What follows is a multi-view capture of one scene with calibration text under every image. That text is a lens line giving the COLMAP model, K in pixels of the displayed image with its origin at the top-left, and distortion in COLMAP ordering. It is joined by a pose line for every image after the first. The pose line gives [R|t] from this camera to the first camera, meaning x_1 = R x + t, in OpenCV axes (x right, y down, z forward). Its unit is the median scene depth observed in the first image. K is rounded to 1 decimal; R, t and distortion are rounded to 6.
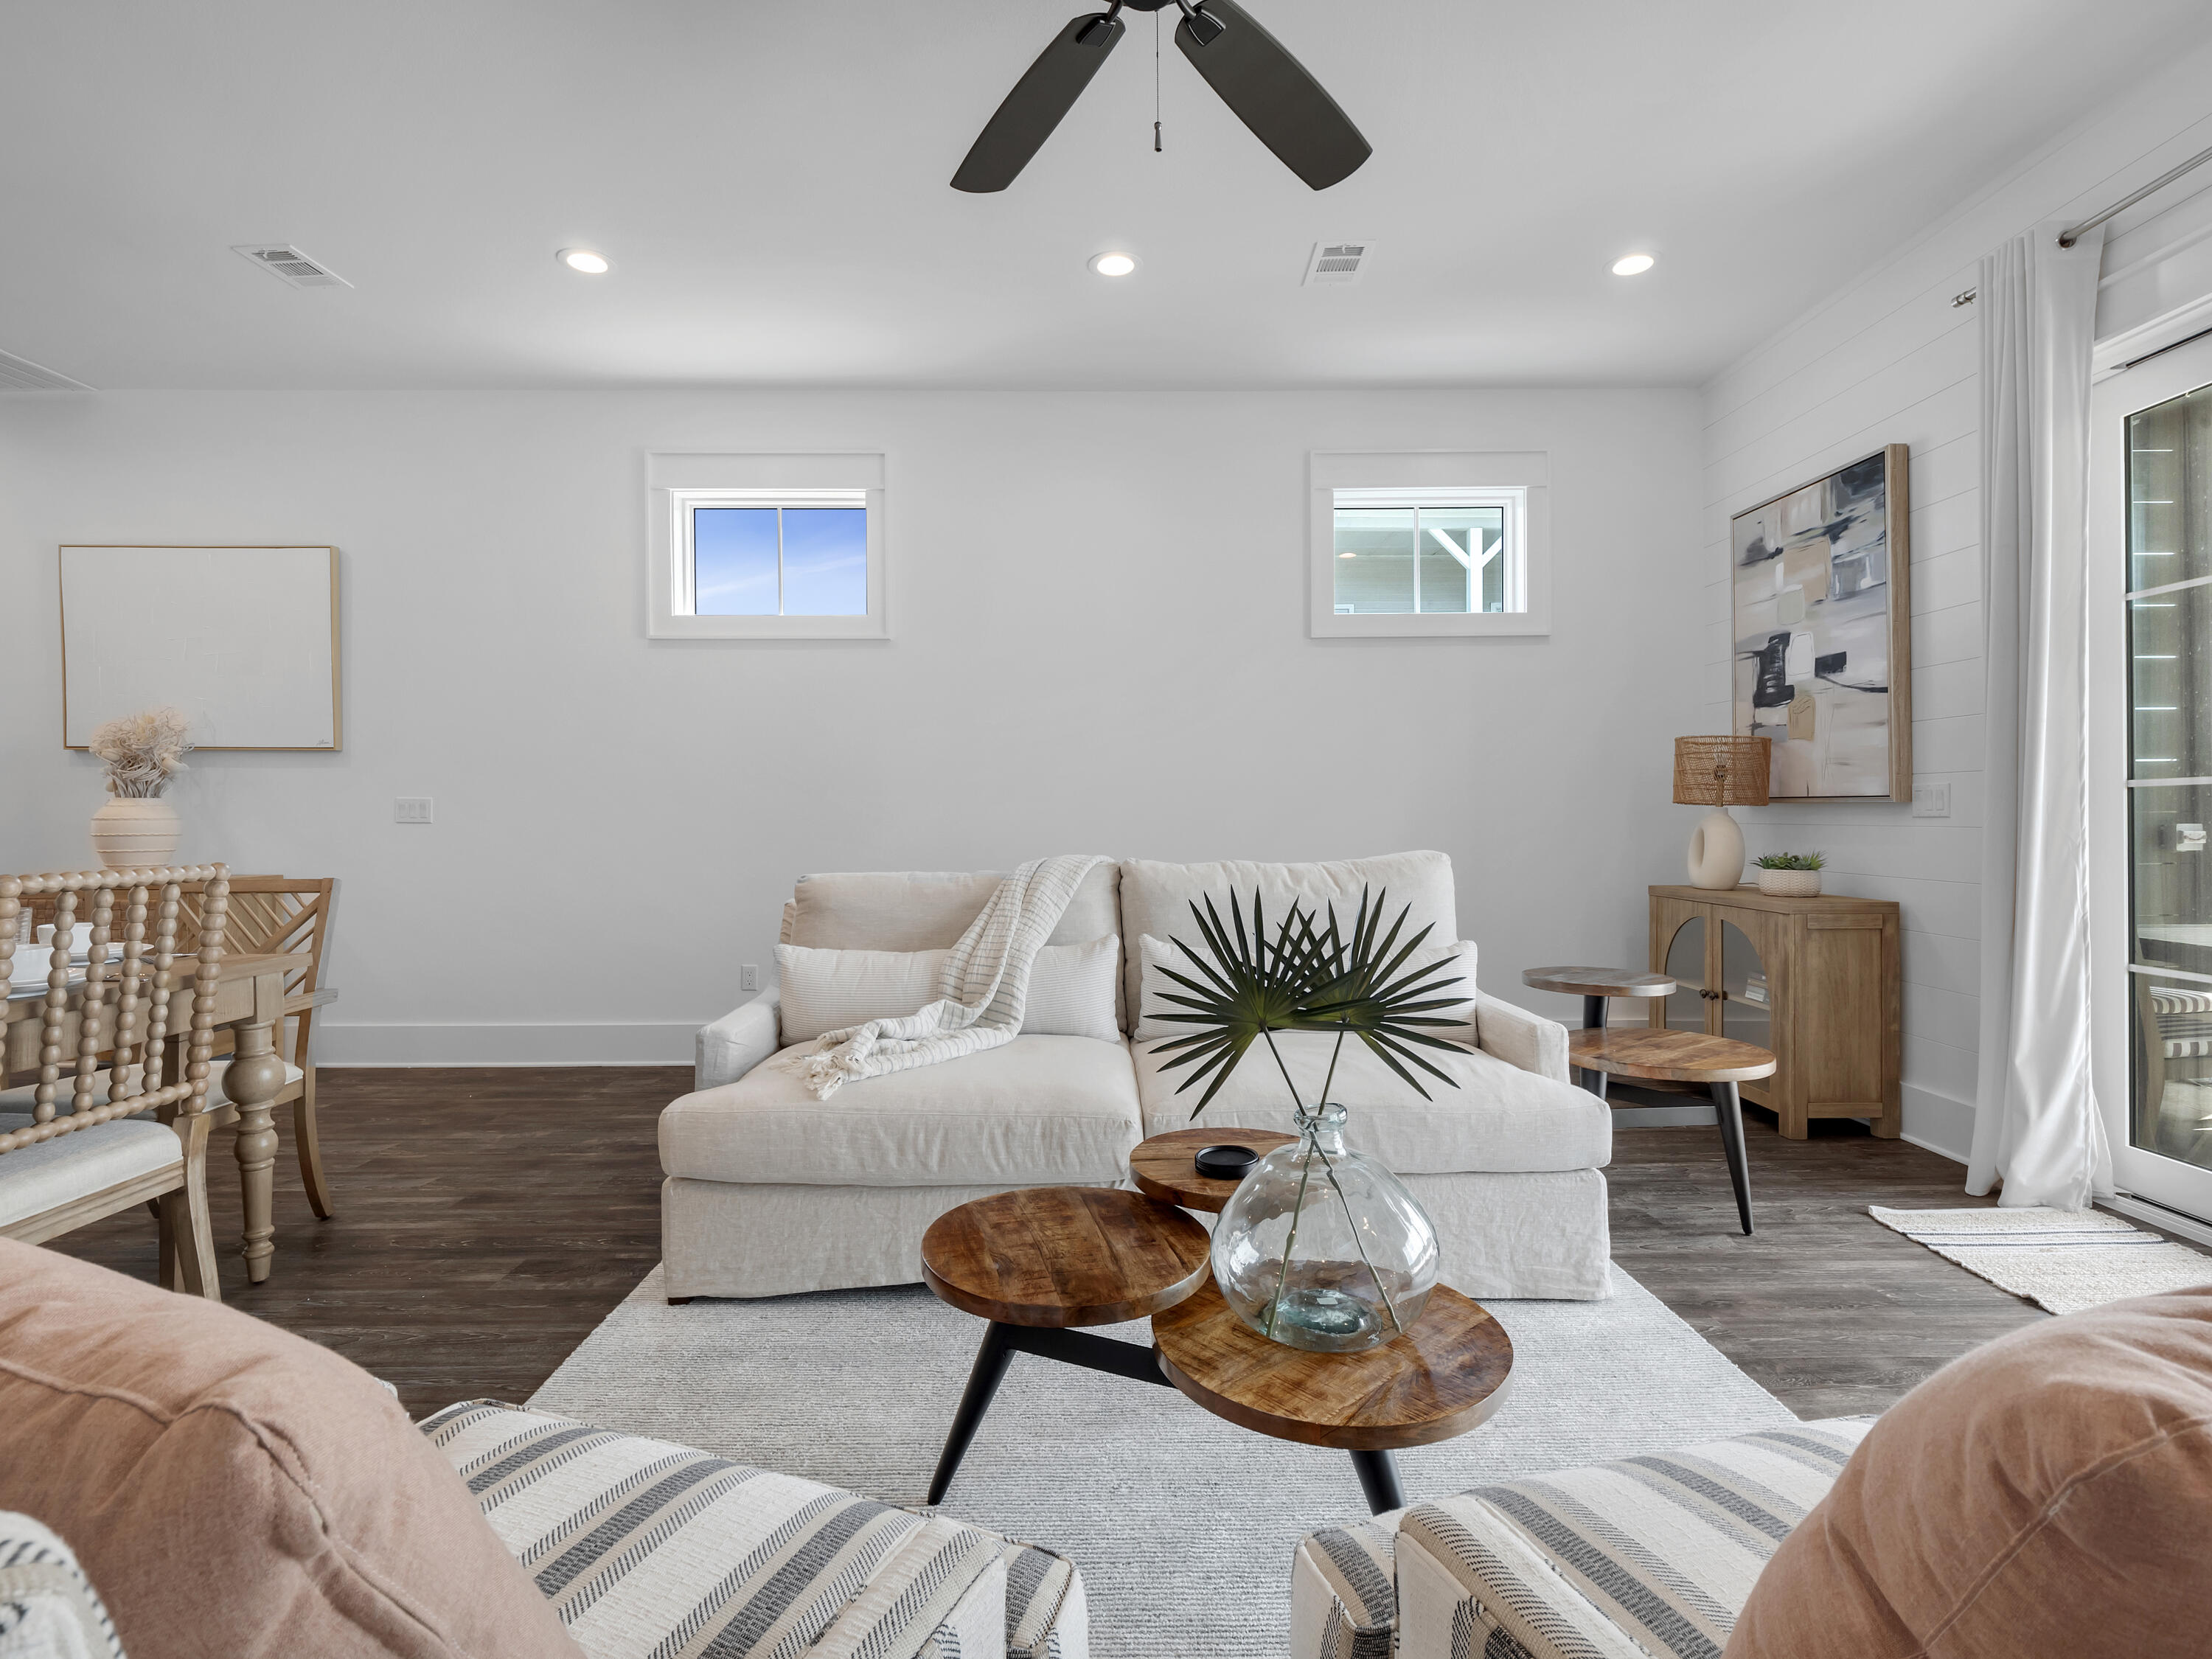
lens RADIAL K [[1074.7, 0, 1096.3], [0, 1074.7, 811.2], [0, 0, 1]] dist [0.004898, -0.000873]
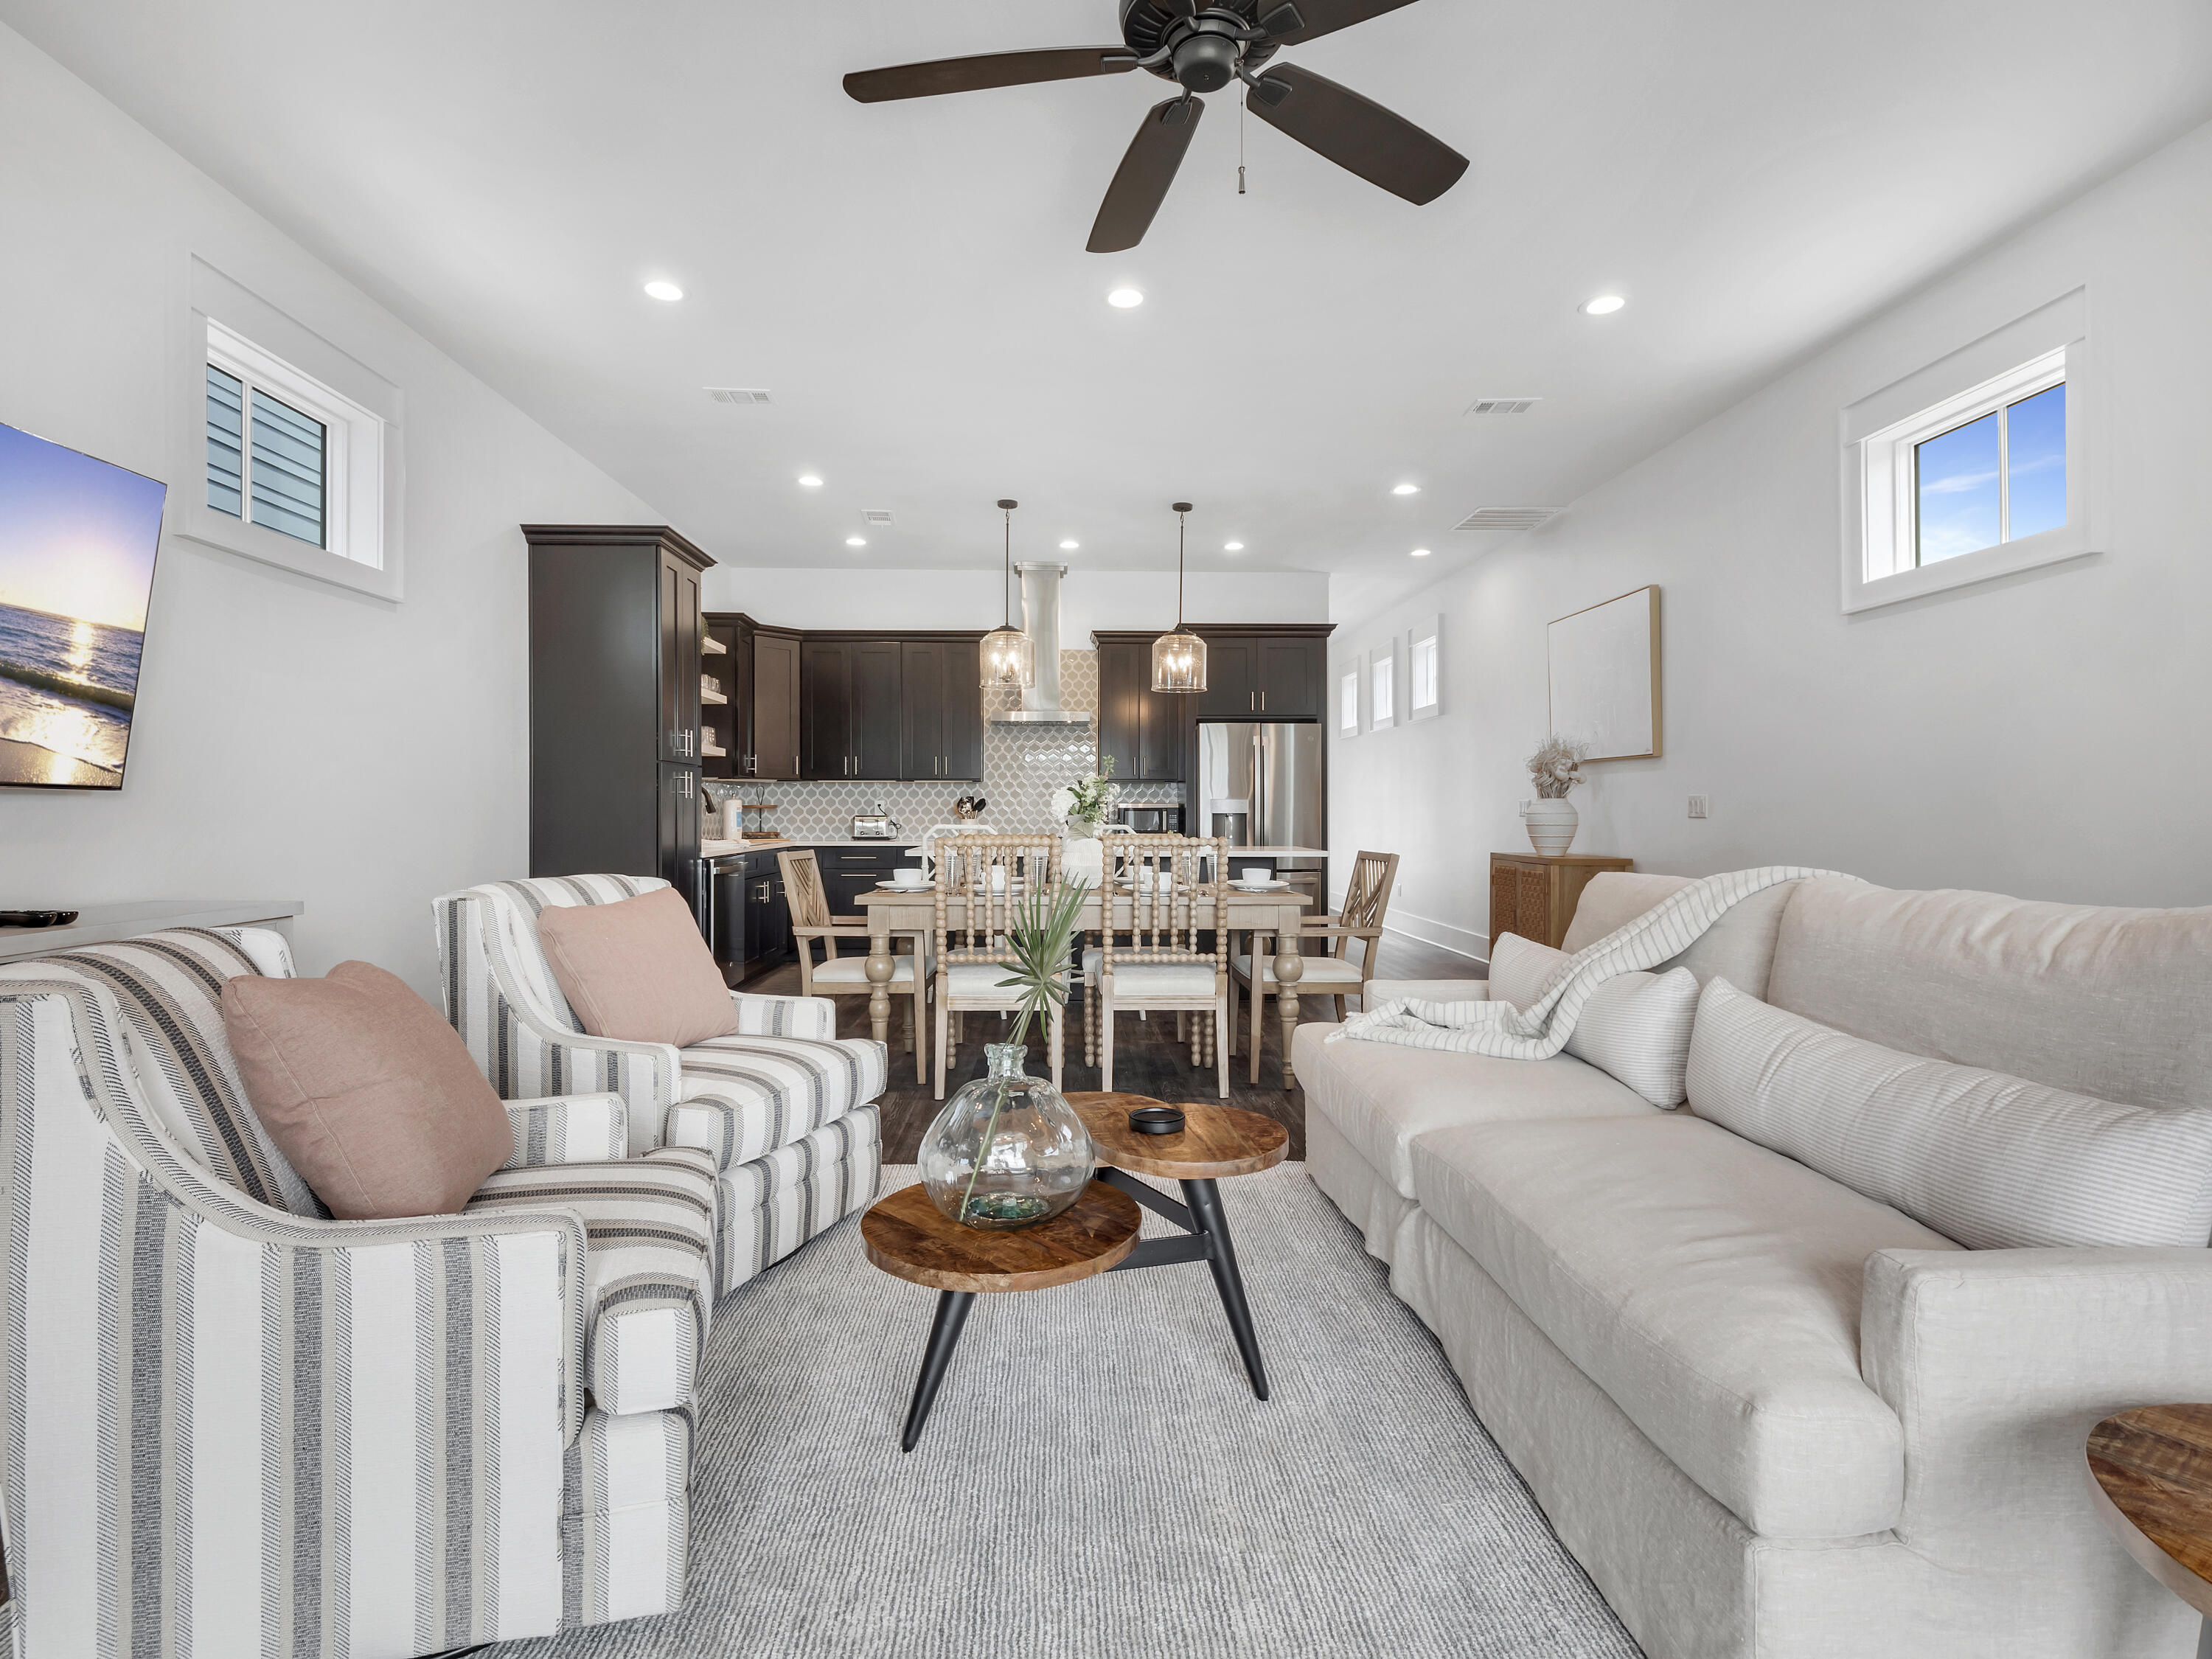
lens RADIAL K [[1084.9, 0, 1090.2], [0, 1084.9, 819.0], [0, 0, 1]] dist [0.005961, -0.005955]
pose [[0.026439, 0.009617, -0.999604, 0.625130], [0.002693, 0.999949, 0.009691, 0.000003], [0.999647, -0.002948, 0.026412, 0.454476]]
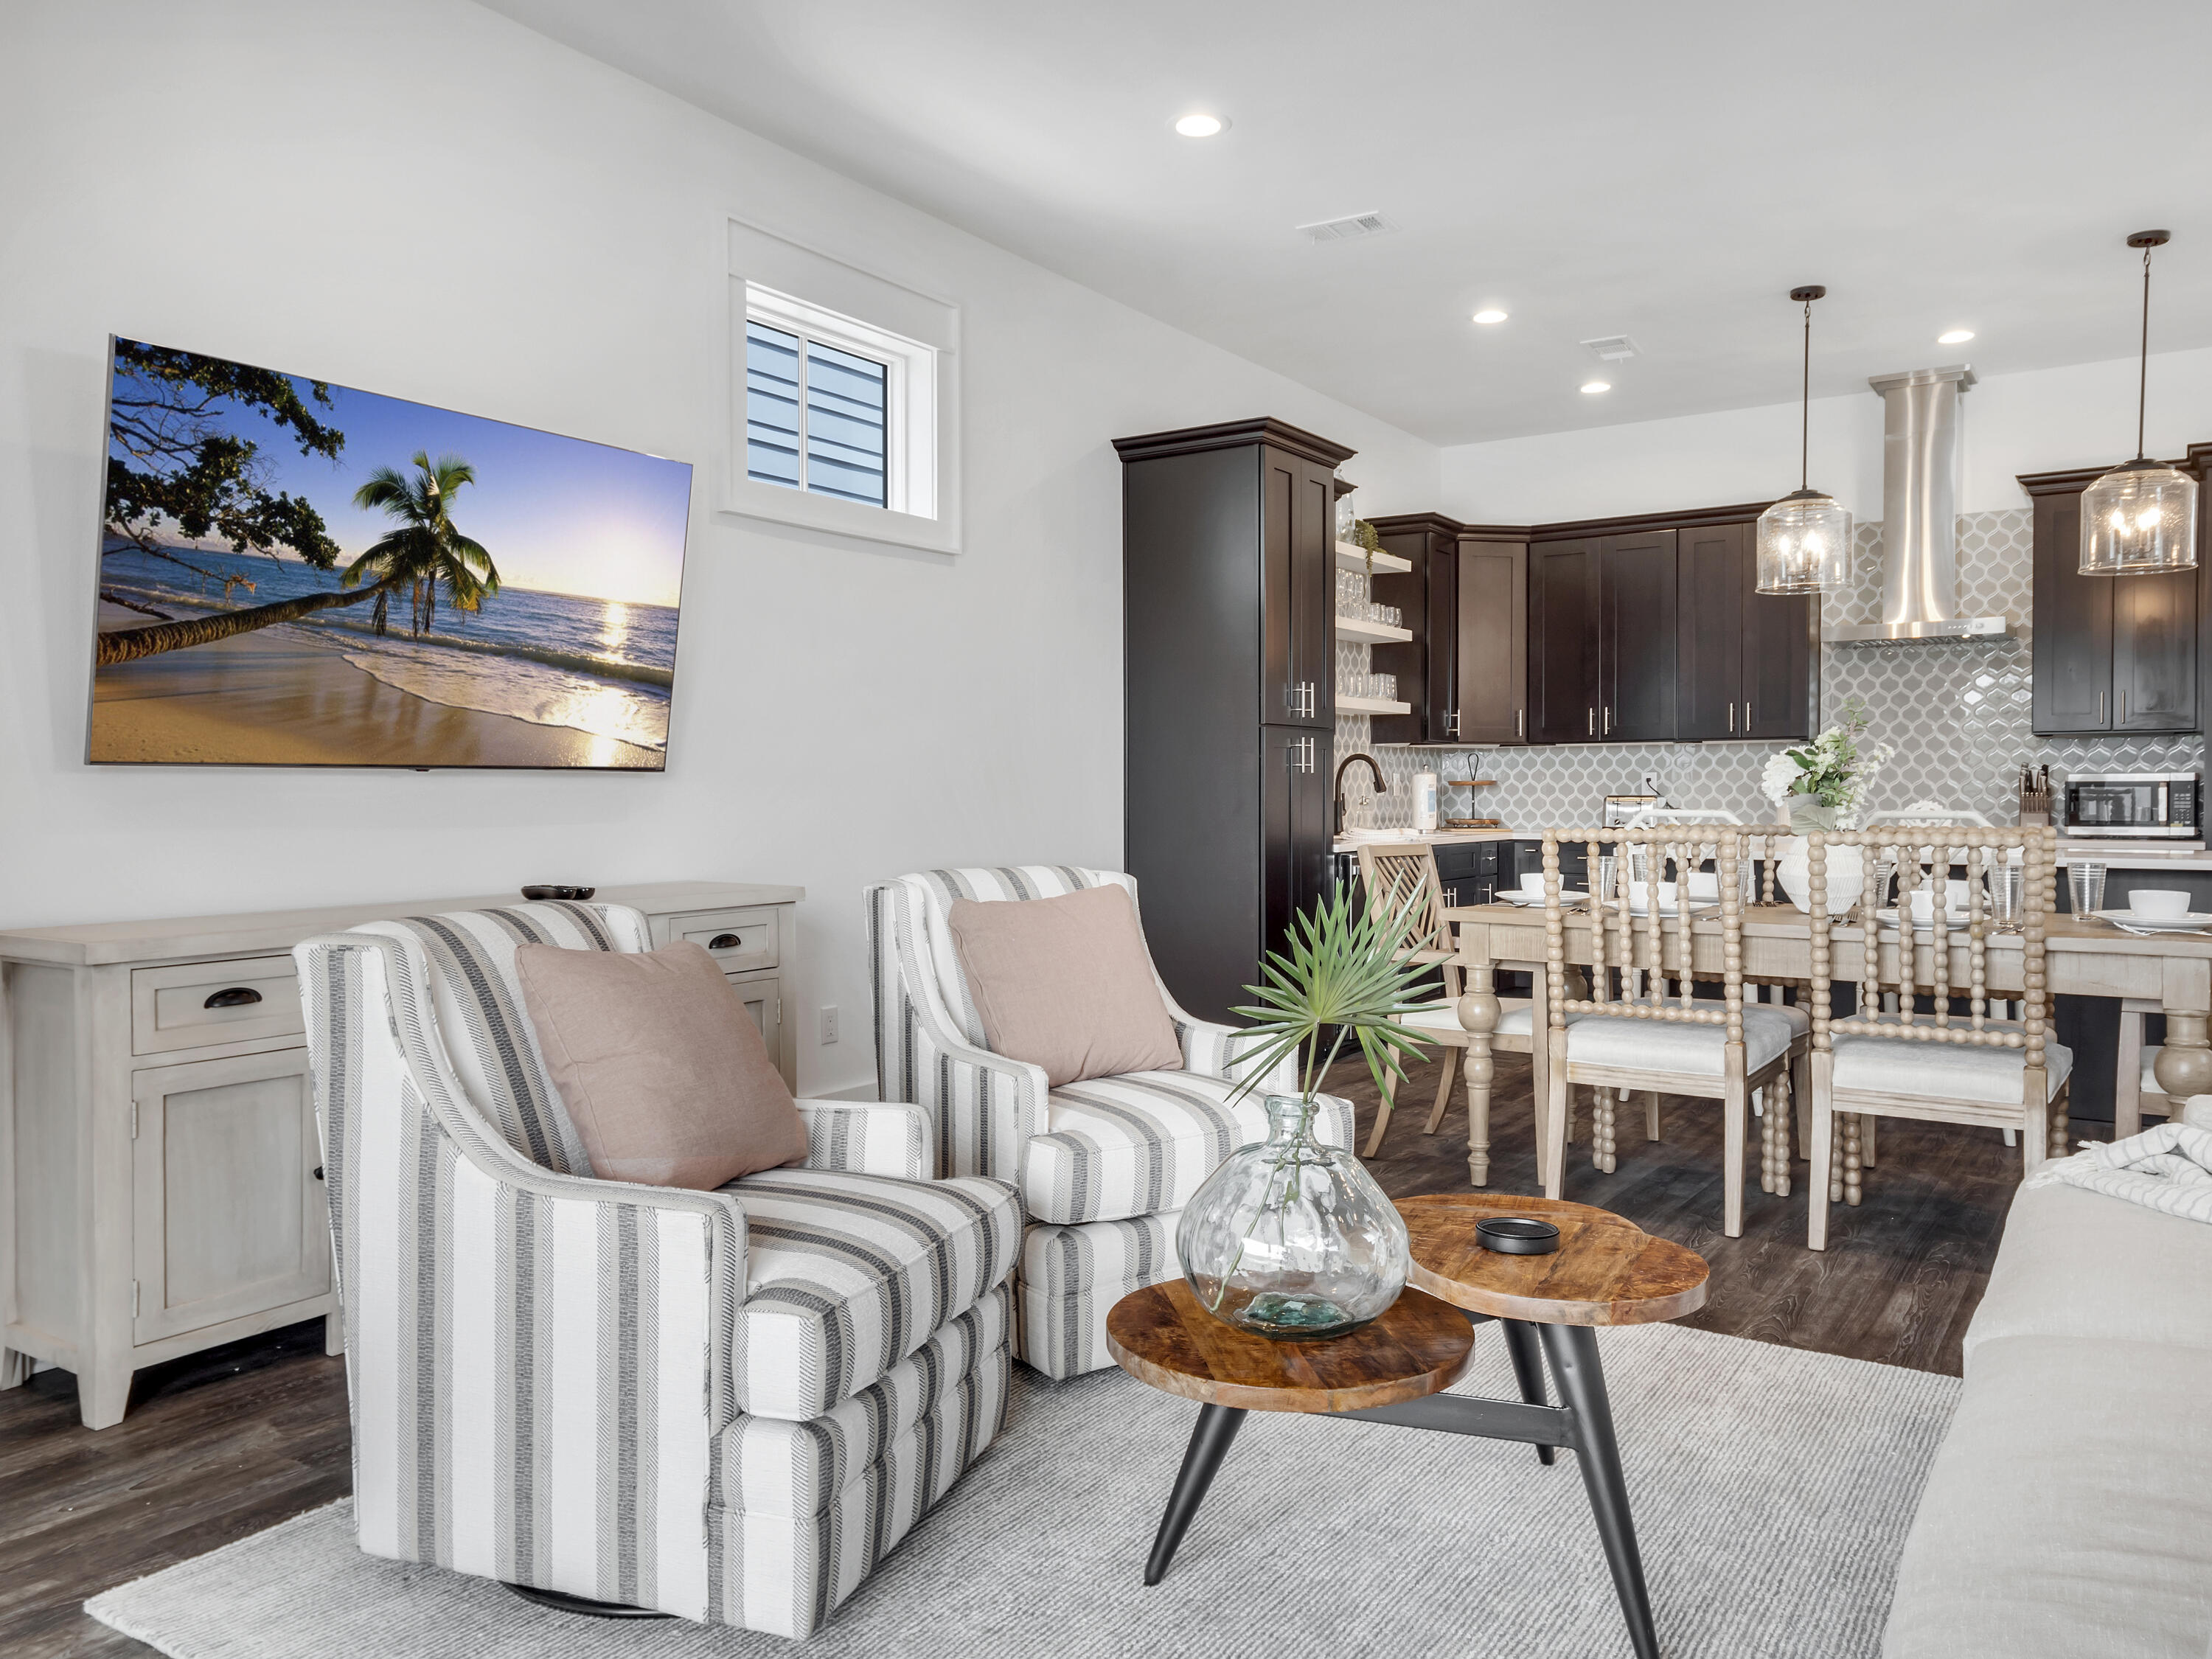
lens RADIAL K [[1613.7, 0, 1099.1], [0, 1613.7, 819.0], [0, 0, 1]] dist [0.038110, -0.025492]
pose [[-0.559316, 0.018976, -0.828737, 0.629374], [0.006468, 0.999807, 0.018528, 0.000210], [0.828929, 0.005003, -0.559331, 0.708047]]
